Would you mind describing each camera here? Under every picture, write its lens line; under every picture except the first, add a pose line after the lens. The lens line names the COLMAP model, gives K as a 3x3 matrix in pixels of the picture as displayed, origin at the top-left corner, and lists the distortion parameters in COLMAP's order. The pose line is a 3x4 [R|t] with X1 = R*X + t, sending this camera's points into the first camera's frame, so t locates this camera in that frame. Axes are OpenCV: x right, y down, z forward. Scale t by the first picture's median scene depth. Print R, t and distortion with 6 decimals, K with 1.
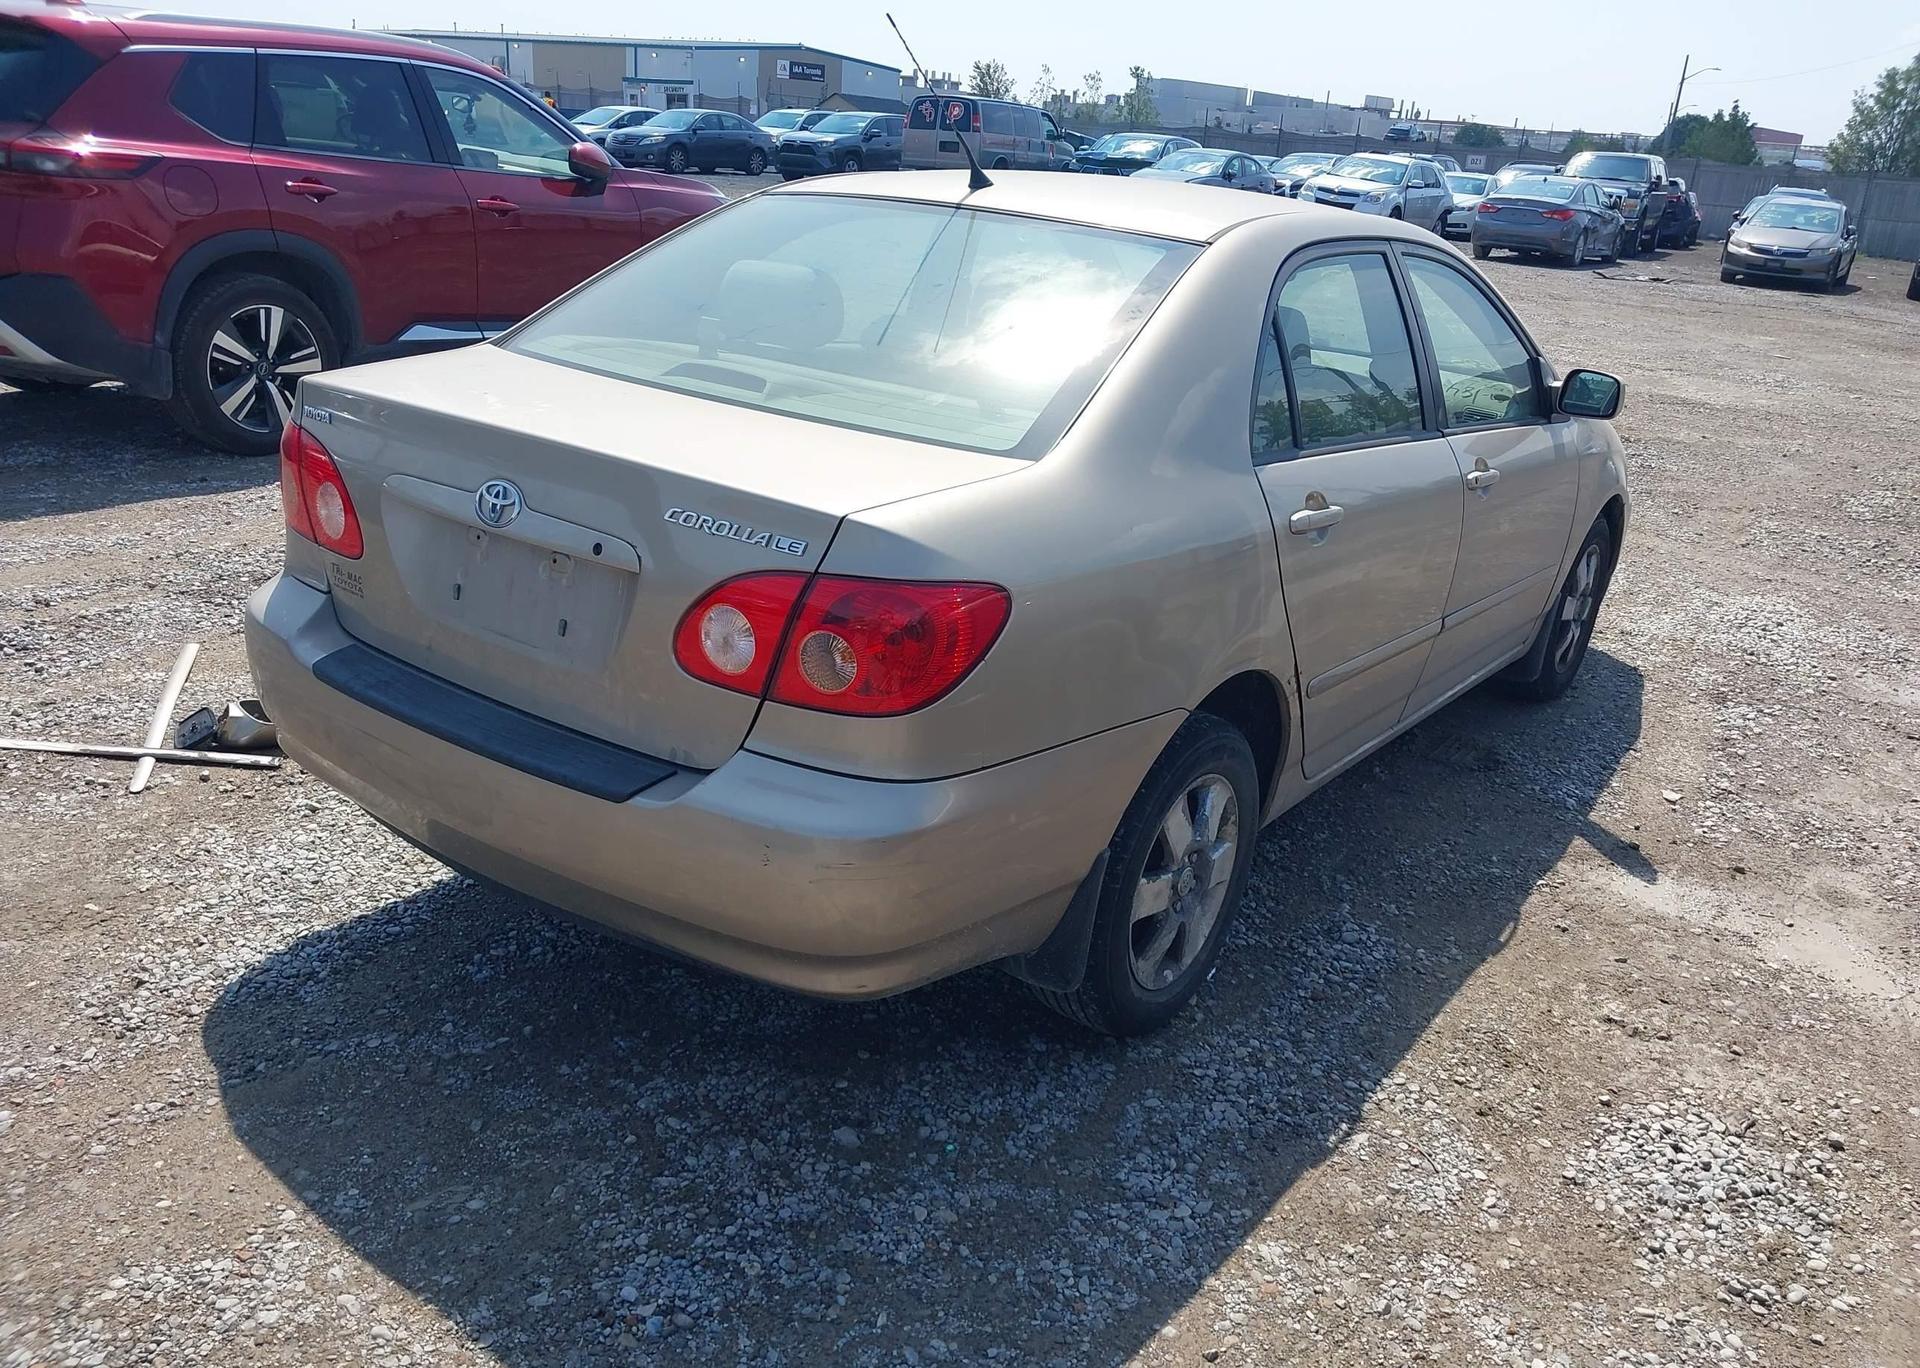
lens RADIAL K [[1607.1, 0, 957.0], [0, 1607.1, 783.0], [0, 0, 1]] dist [0.003585, 0.002729]
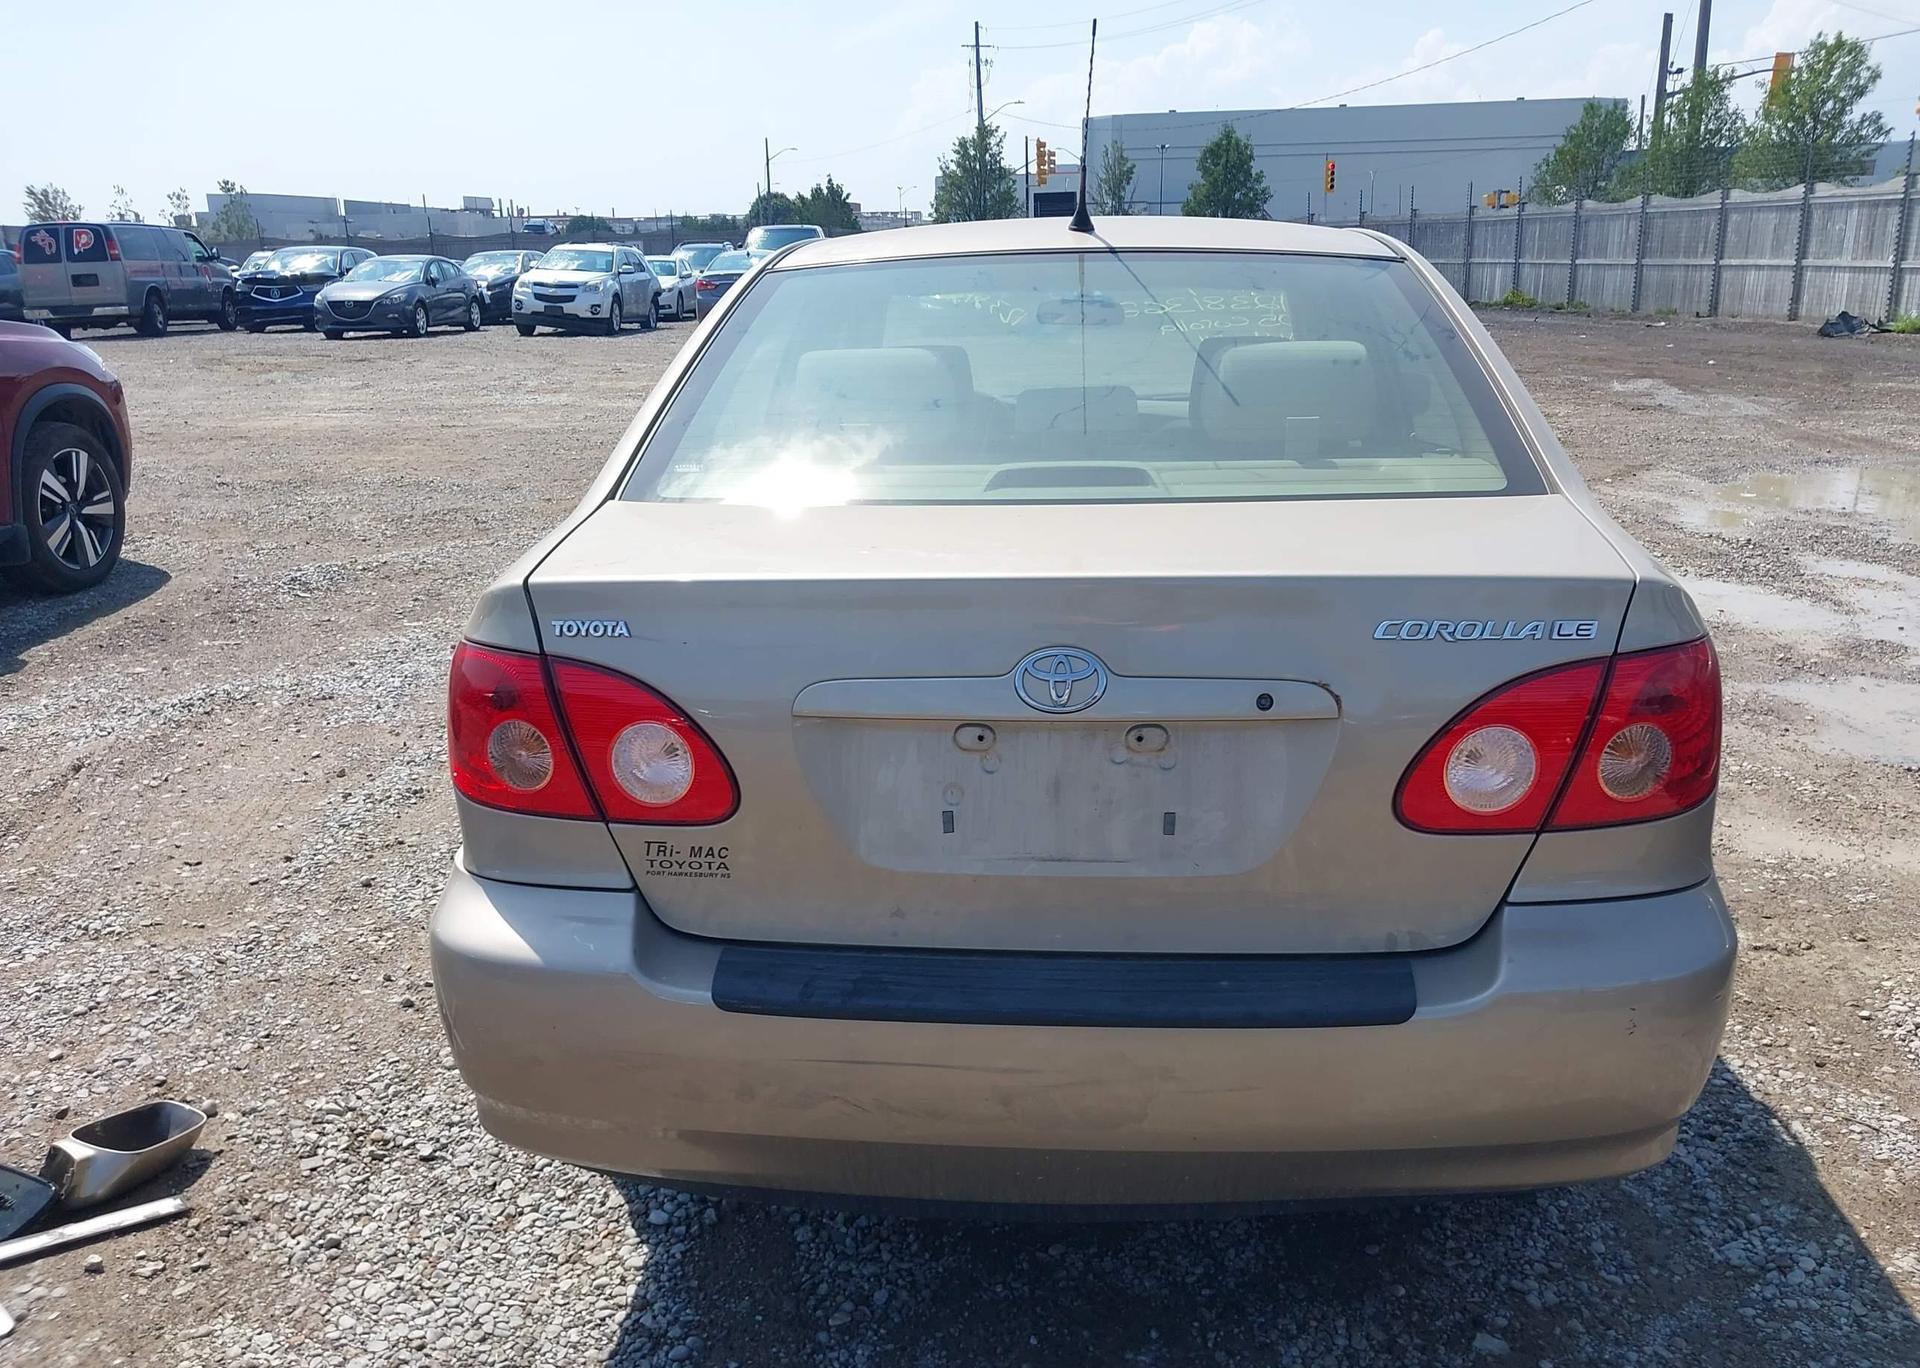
lens RADIAL K [[1607.1, 0, 957.0], [0, 1607.1, 783.0], [0, 0, 1]] dist [0.003585, 0.002729]
pose [[0.833556, -0.250440, 0.492407, -0.112079], [0.278081, 0.960394, 0.017719, -0.025498], [-0.477342, 0.122159, 0.870185, 0.067907]]
